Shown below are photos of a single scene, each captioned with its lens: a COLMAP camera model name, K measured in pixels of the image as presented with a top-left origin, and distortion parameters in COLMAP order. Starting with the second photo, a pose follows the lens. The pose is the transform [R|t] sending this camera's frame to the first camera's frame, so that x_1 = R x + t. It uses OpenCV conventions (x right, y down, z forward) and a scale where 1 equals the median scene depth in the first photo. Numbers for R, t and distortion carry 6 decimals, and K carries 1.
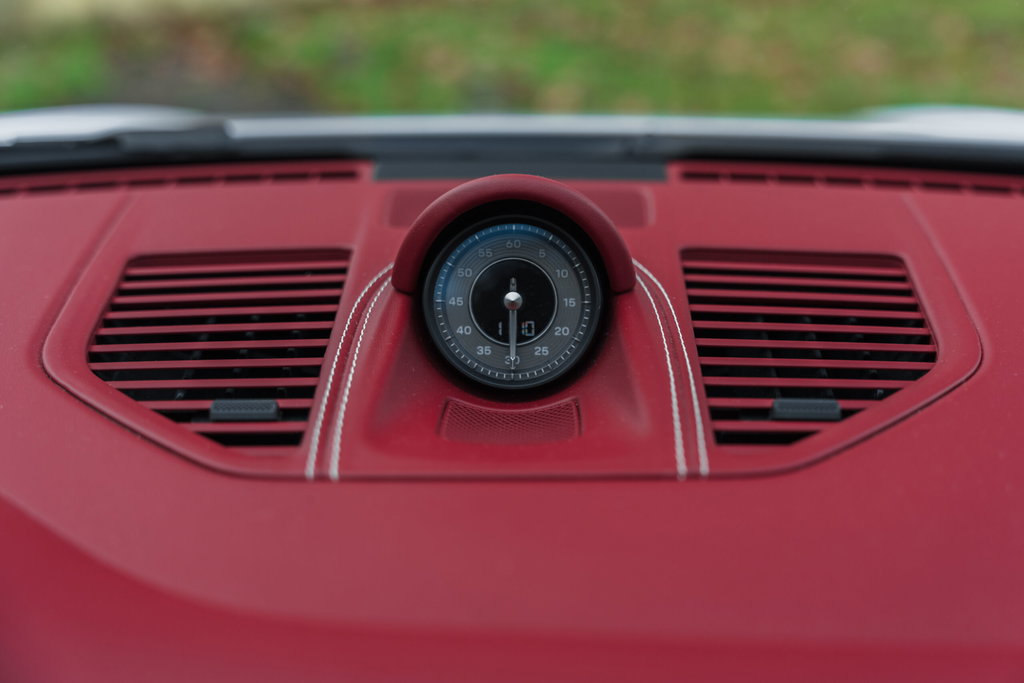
lens RADIAL K [[1300.8, 0, 512.0], [0, 1300.8, 341.5], [0, 0, 1]] dist [0.001565, 0.002014]
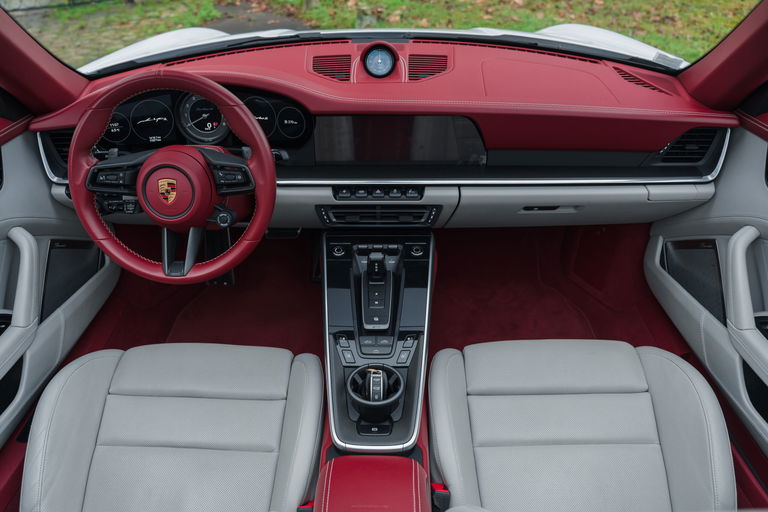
lens RADIAL K [[504.2, 0, 384.0], [0, 504.2, 256.0], [0, 0, 1]] dist [-0.086952, -0.000125]
pose [[0.999743, -0.019349, 0.011846, -0.020558], [0.015542, 0.964483, 0.263688, 0.208653], [-0.016528, -0.263436, 0.964535, -1.348553]]
